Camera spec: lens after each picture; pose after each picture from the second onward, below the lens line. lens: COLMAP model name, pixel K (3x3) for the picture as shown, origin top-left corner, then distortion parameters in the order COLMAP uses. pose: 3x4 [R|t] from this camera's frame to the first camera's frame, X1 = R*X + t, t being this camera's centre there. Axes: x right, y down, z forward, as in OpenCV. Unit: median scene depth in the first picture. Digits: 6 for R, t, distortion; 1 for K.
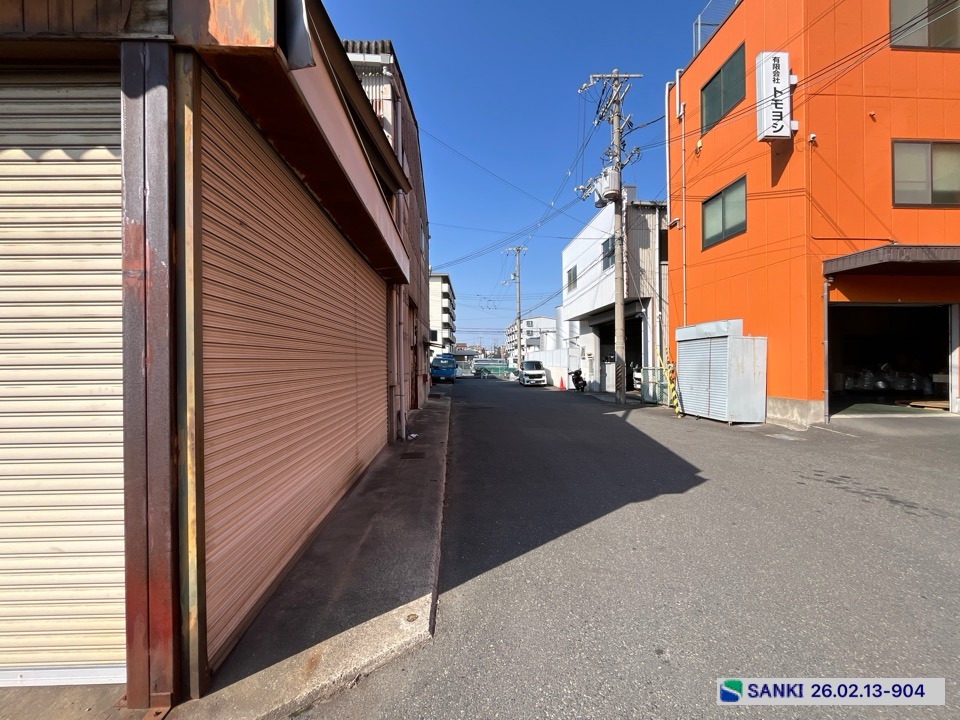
lens RADIAL K [[389.2, 0, 476.1], [0, 389.2, 360.3], [0, 0, 1]] dist [-0.002870, -0.000099]
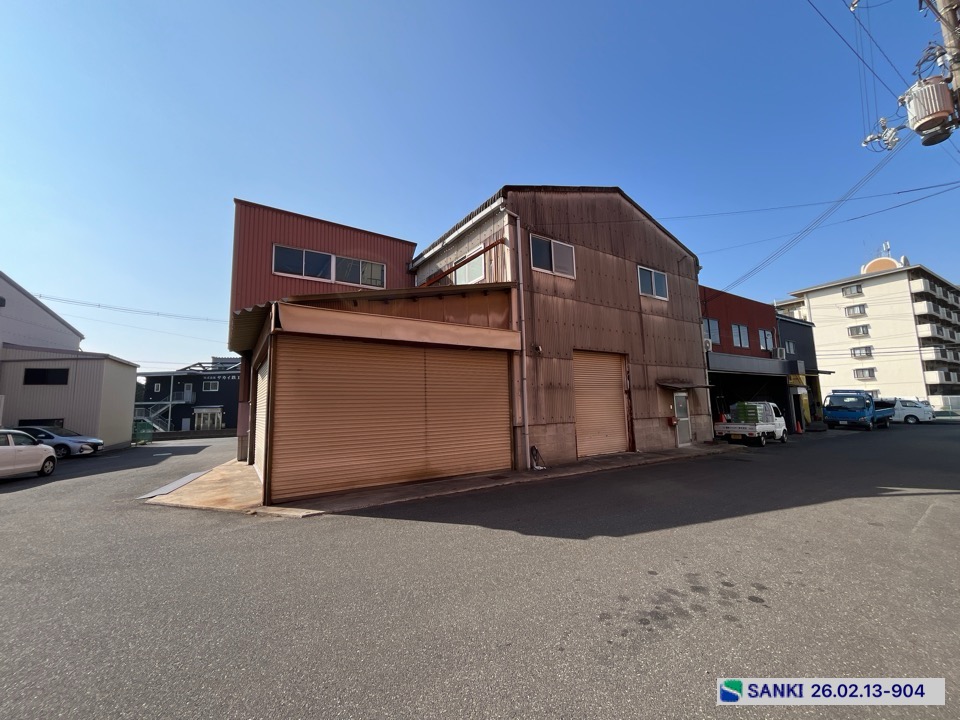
lens RADIAL K [[389.2, 0, 476.9], [0, 389.2, 360.5], [0, 0, 1]] dist [-0.002870, -0.000099]
pose [[0.506740, -0.107159, -0.855413, 0.709938], [0.021461, 0.993505, -0.111745, -0.010469], [0.861832, 0.038268, 0.505749, 0.156710]]
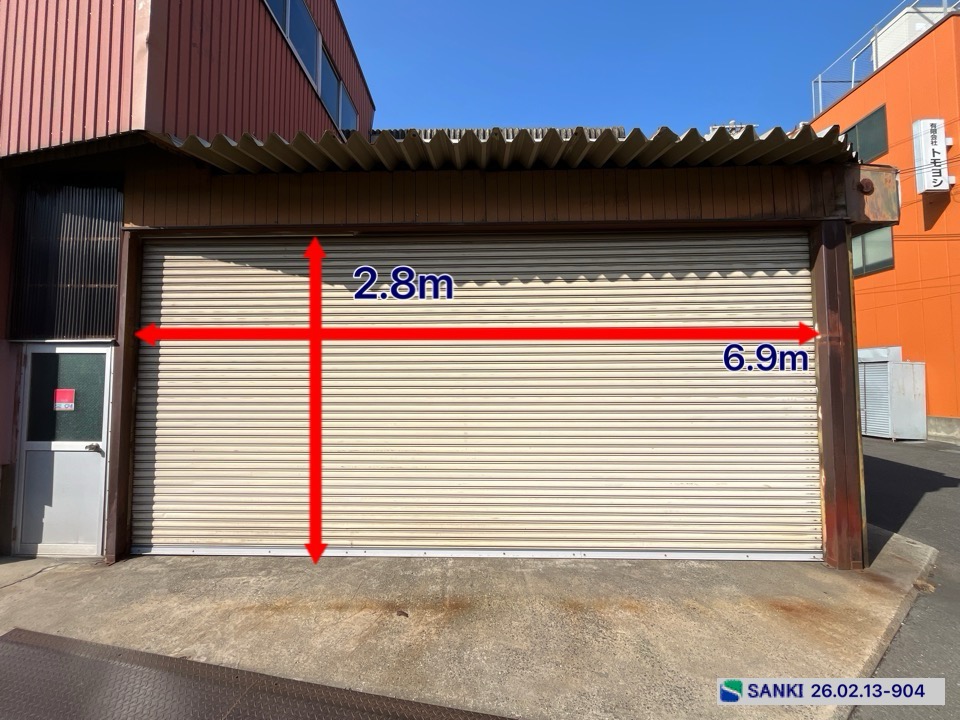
lens RADIAL K [[389.2, 0, 475.6], [0, 389.2, 361.4], [0, 0, 1]] dist [-0.002870, -0.000099]
pose [[0.998076, 0.004947, -0.061801, -0.483372], [-0.007840, 0.998880, -0.046667, -0.001366], [0.061501, 0.047062, 0.996997, -0.195821]]
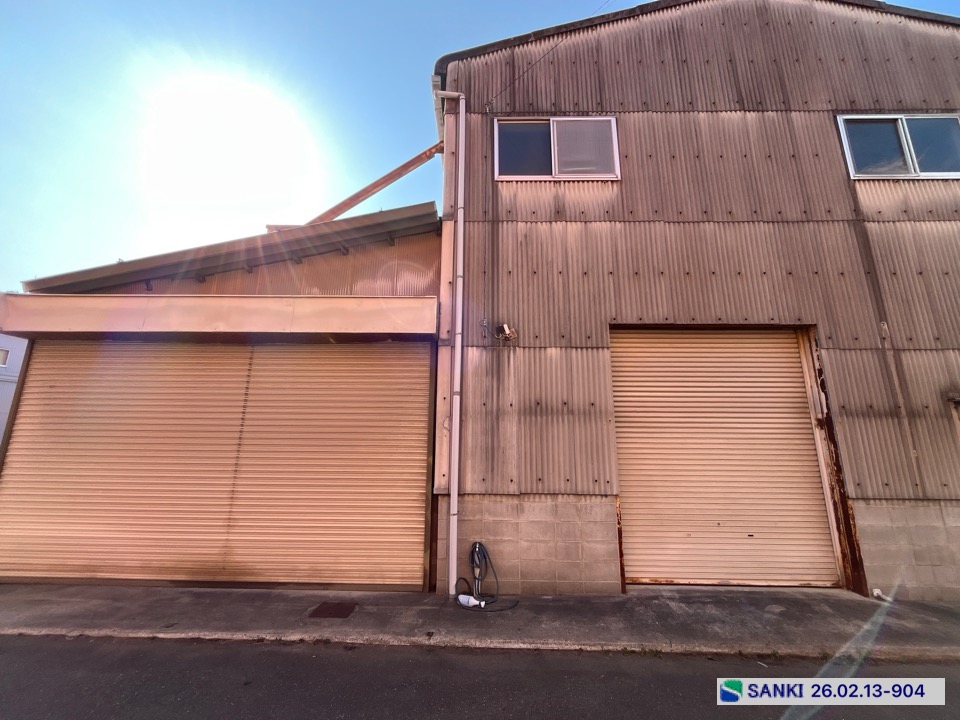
lens RADIAL K [[389.2, 0, 478.2], [0, 389.2, 360.8], [0, 0, 1]] dist [-0.002870, -0.000099]
pose [[-0.074592, -0.205508, -0.975809, 0.354881], [-0.006810, 0.978617, -0.205579, -0.013634], [0.997191, -0.008689, -0.074396, 0.890883]]
